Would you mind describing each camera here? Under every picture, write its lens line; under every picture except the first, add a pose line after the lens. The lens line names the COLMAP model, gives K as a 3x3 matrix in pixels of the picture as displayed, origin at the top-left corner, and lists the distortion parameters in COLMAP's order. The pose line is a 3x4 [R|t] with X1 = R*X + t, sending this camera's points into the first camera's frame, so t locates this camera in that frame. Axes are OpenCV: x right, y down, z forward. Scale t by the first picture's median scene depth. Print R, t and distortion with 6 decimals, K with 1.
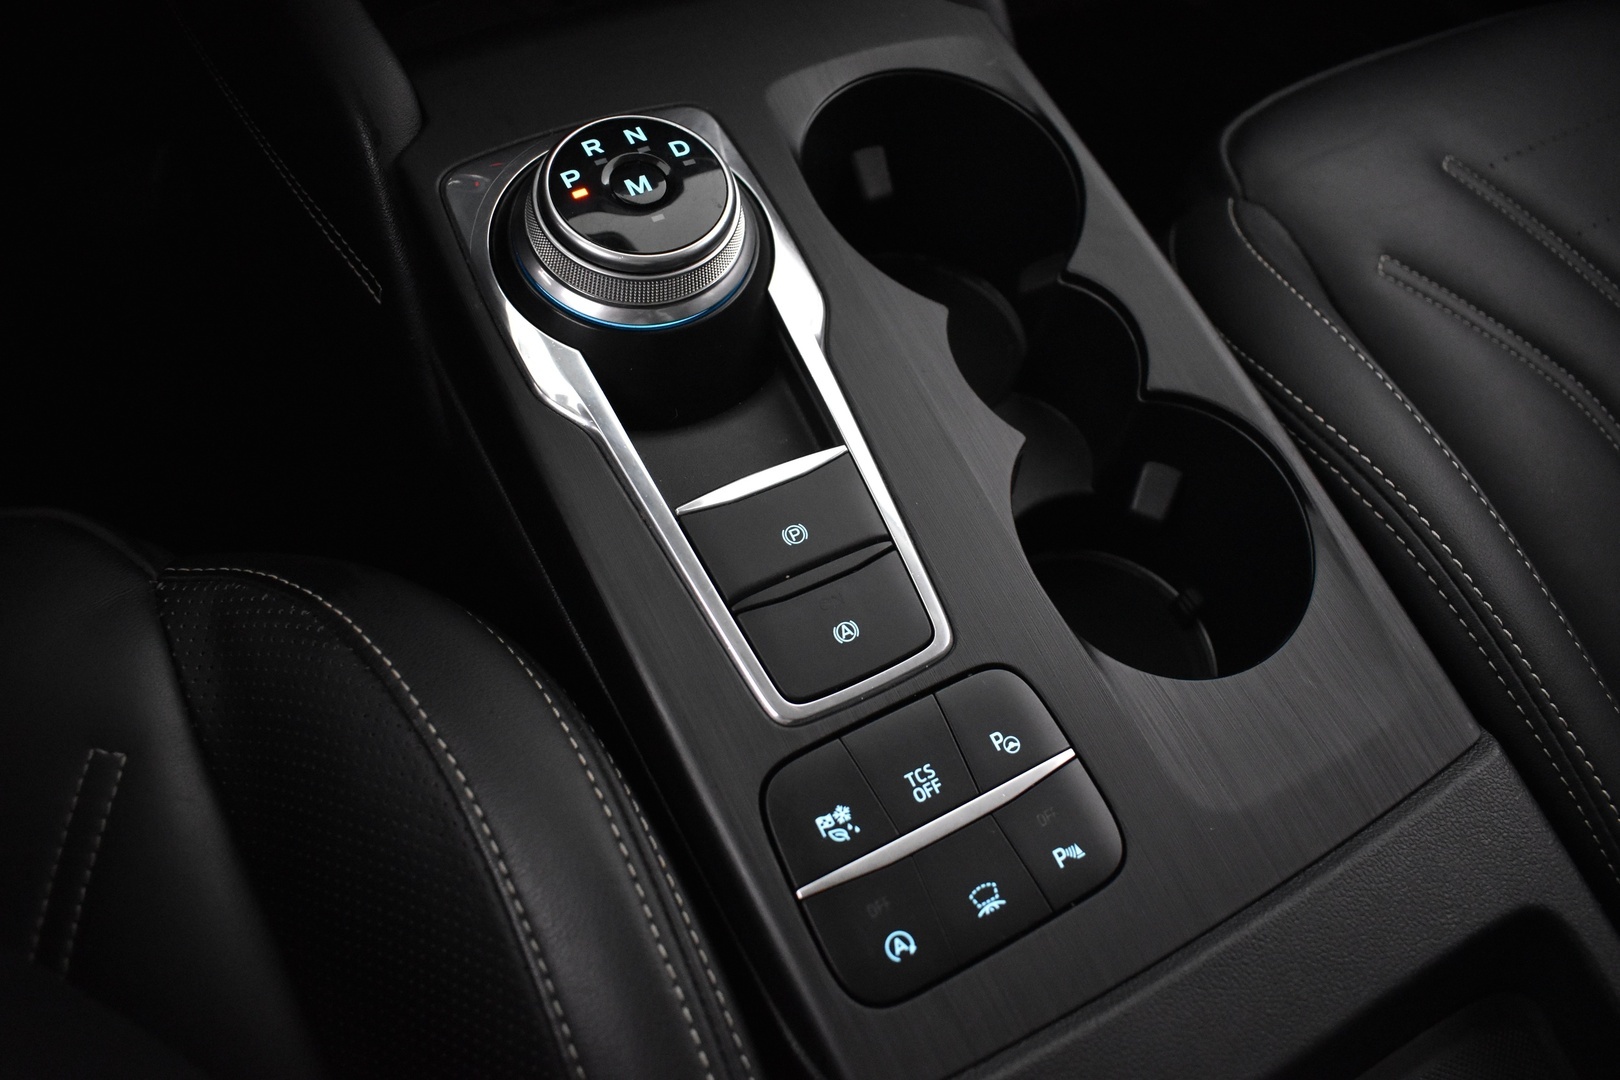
lens RADIAL K [[1242.2, 0, 812.2], [0, 1242.2, 539.3], [0, 0, 1]] dist [-0.105004, 0.030767]
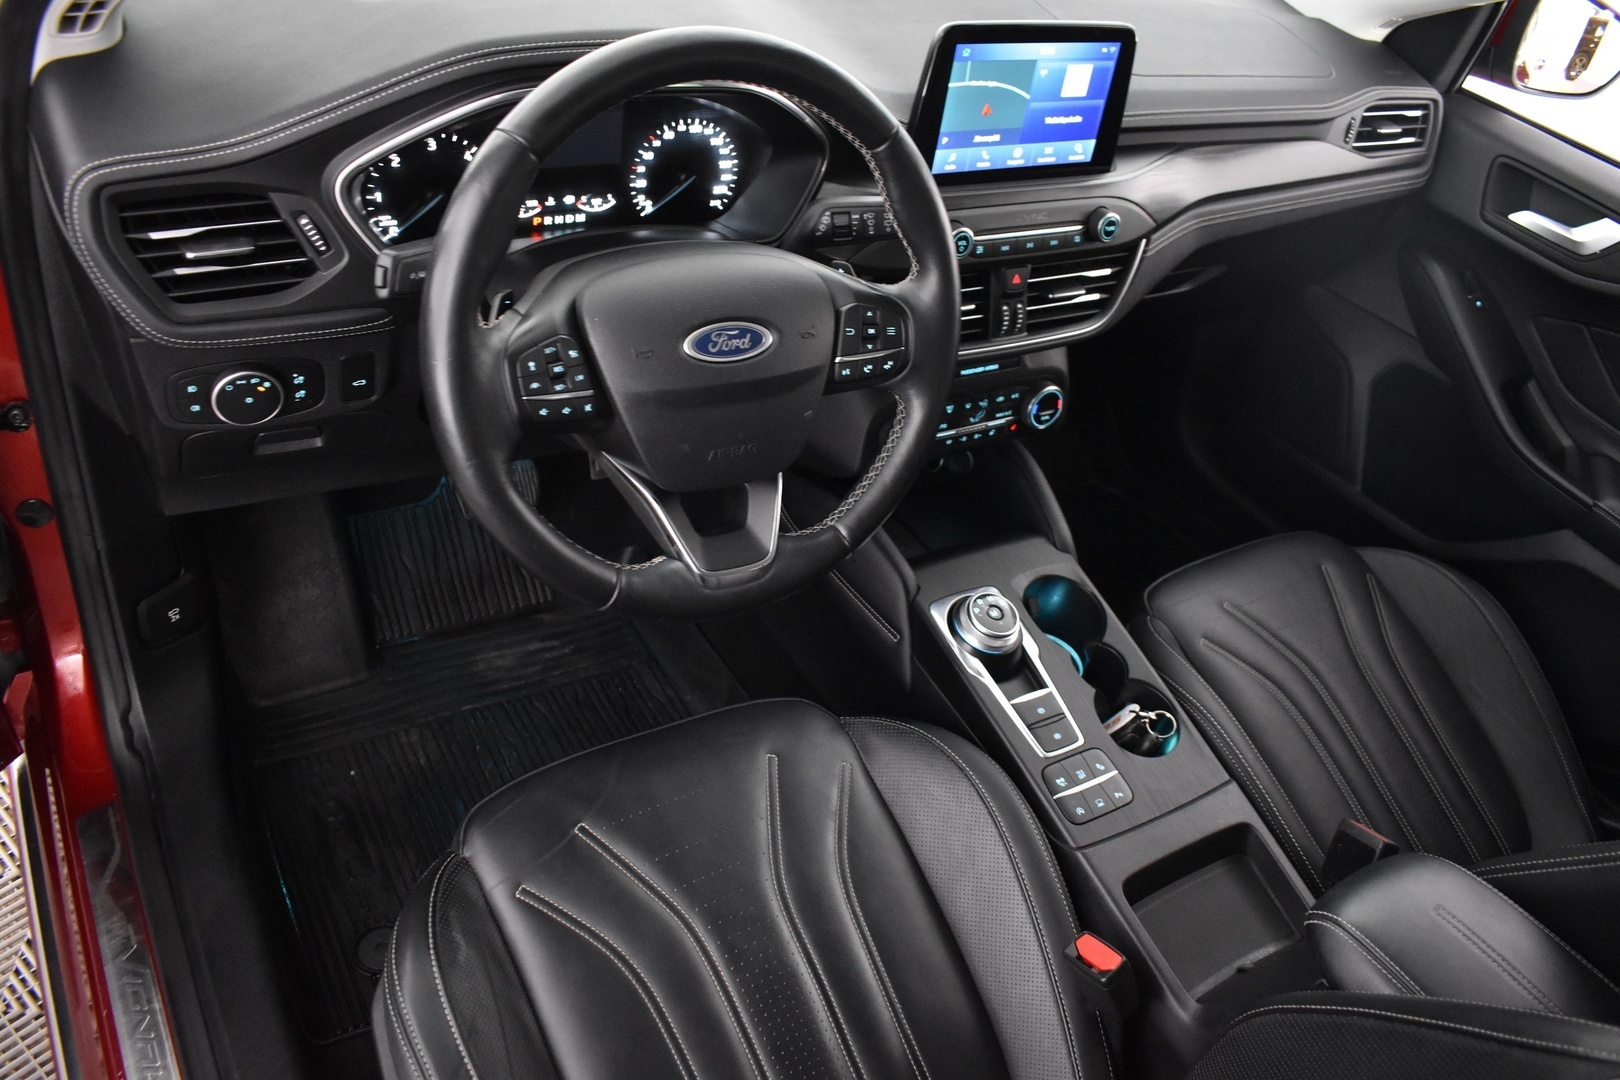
lens RADIAL K [[1242.2, 0, 797.1], [0, 1242.2, 522.9], [0, 0, 1]] dist [-0.105004, 0.030767]
pose [[0.995861, 0.058919, 0.069205, -0.965862], [-0.037341, 0.959424, -0.279484, 0.484555], [-0.082864, 0.275743, 0.957653, -2.454776]]
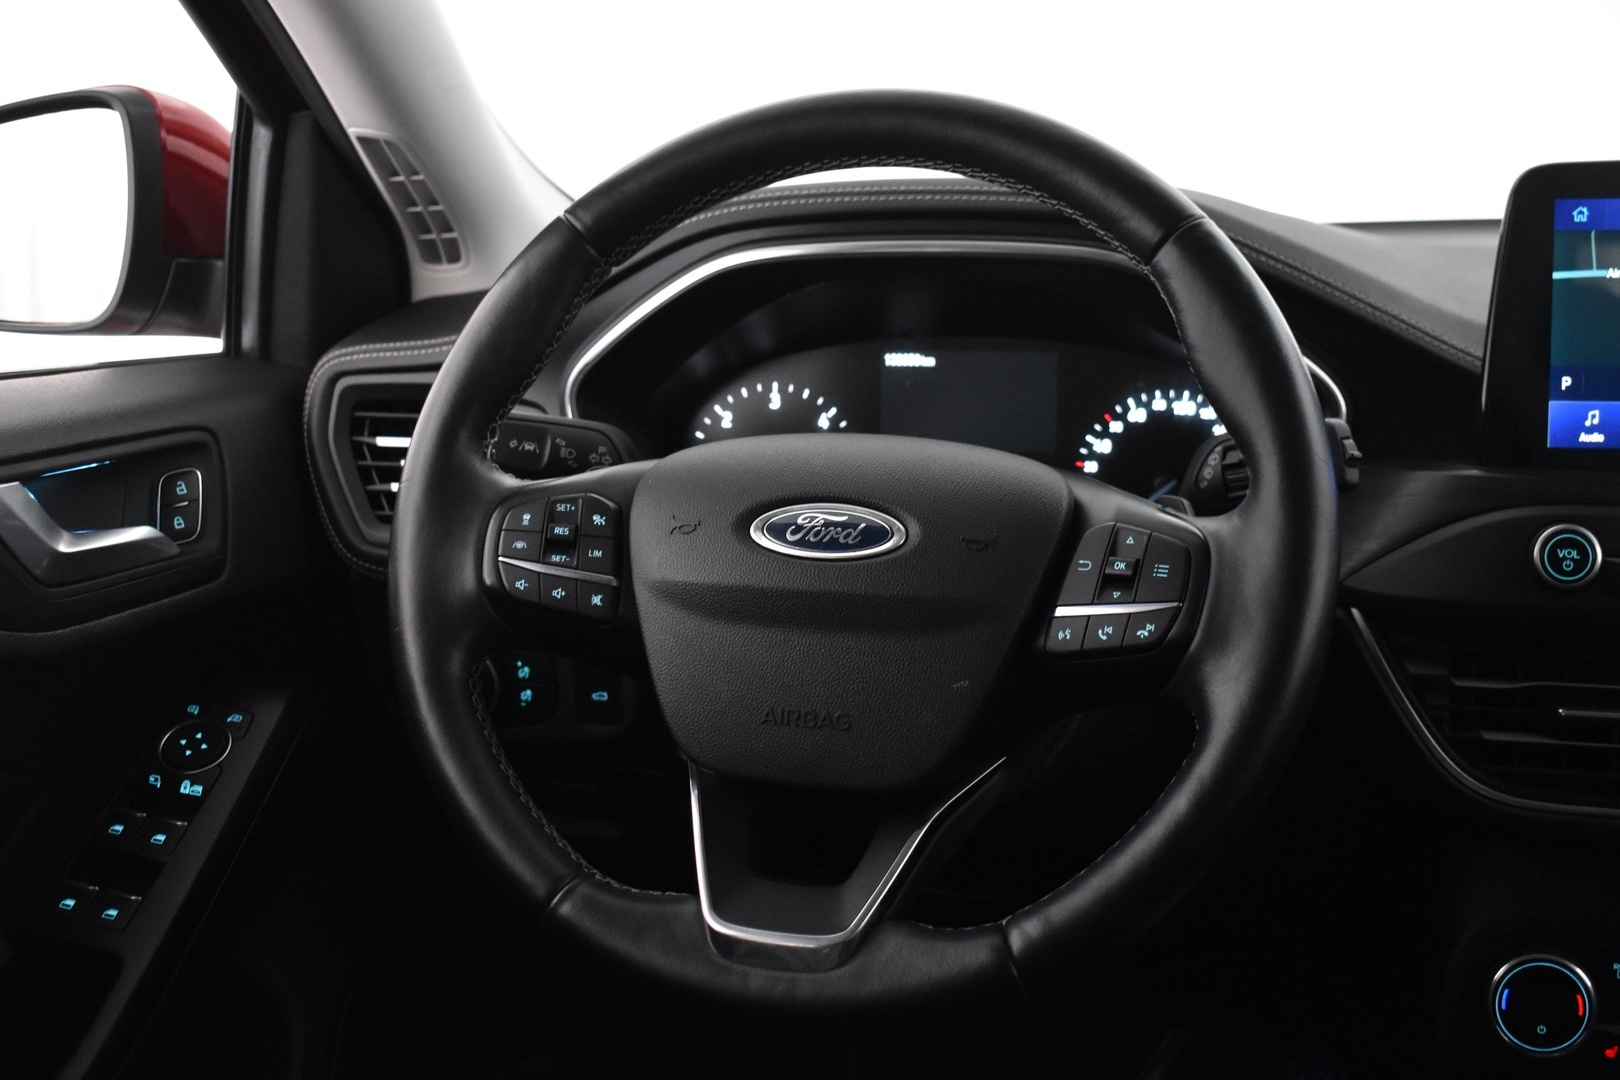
lens RADIAL K [[1899.9, 0, 829.9], [0, 1899.9, 525.4], [0, 0, 1]] dist [-0.057205, 0.000000]
pose [[0.707762, 0.032446, -0.705705, 0.677087], [-0.536819, 0.674076, -0.507392, 0.612383], [0.459236, 0.737949, 0.494503, -1.315649]]
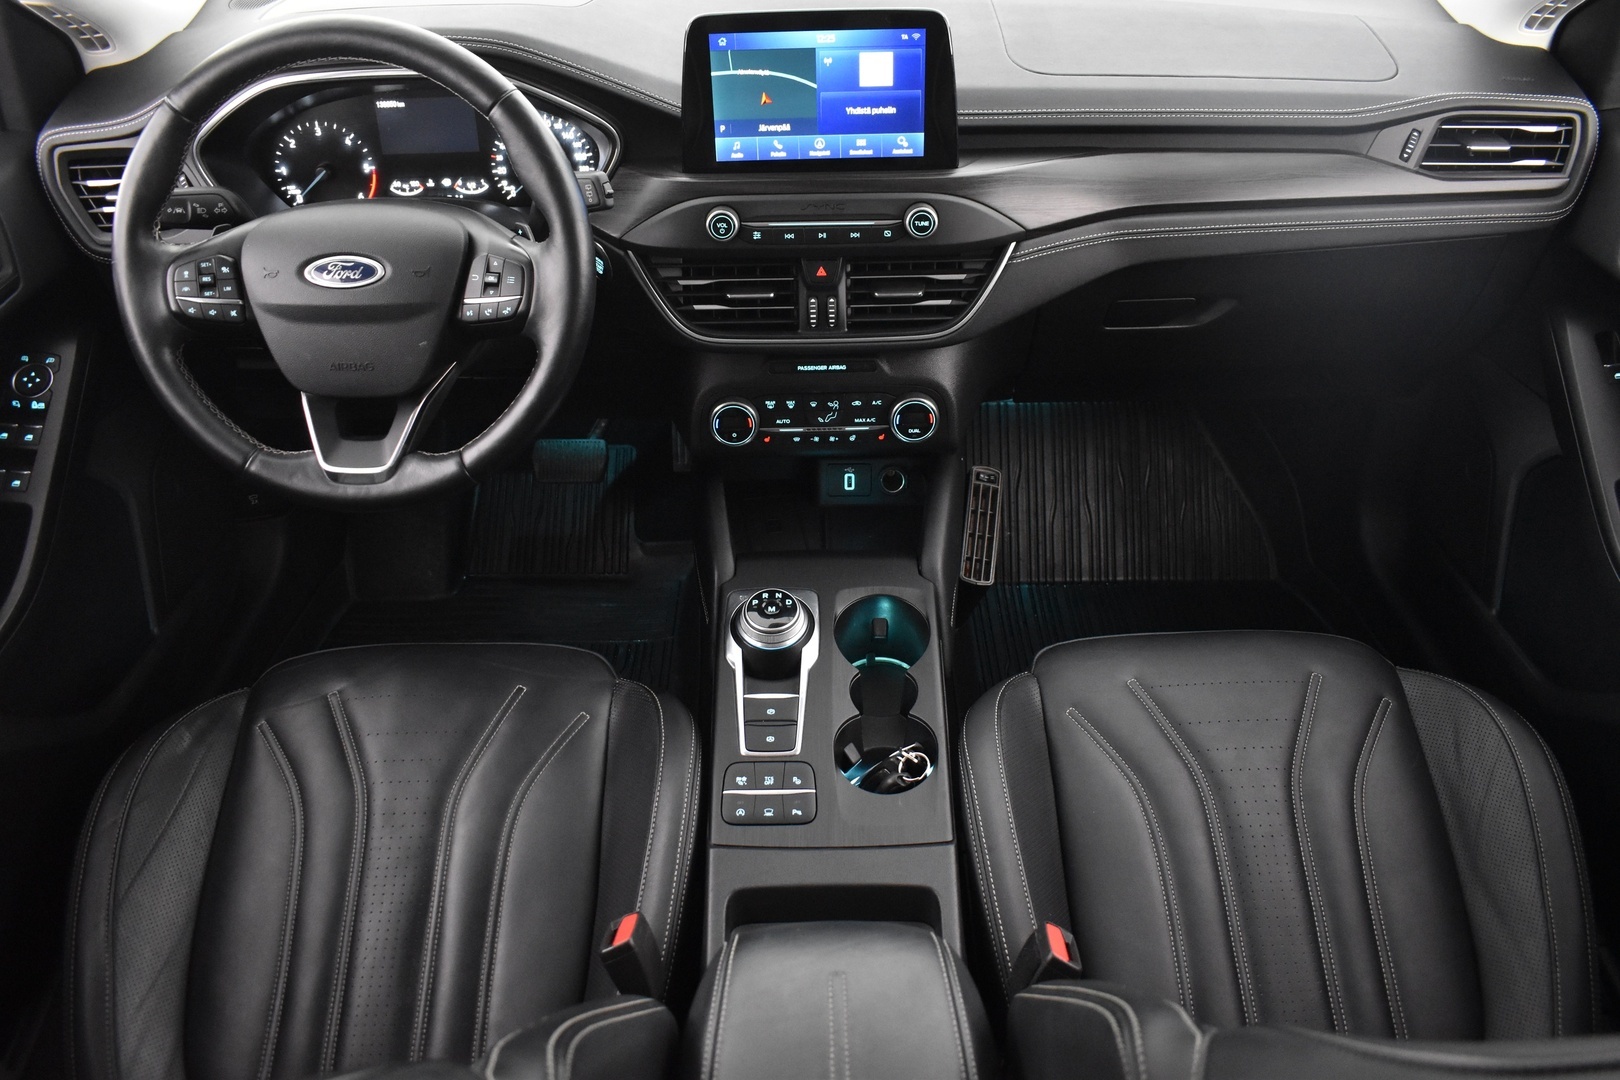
lens RADIAL K [[1242.2, 0, 803.1], [0, 1242.2, 516.5], [0, 0, 1]] dist [-0.105004, 0.030767]
pose [[0.872661, 0.207224, -0.442178, 1.429891], [-0.346238, 0.901103, -0.261021, 0.363869], [0.344358, 0.380882, 0.858106, -2.084903]]
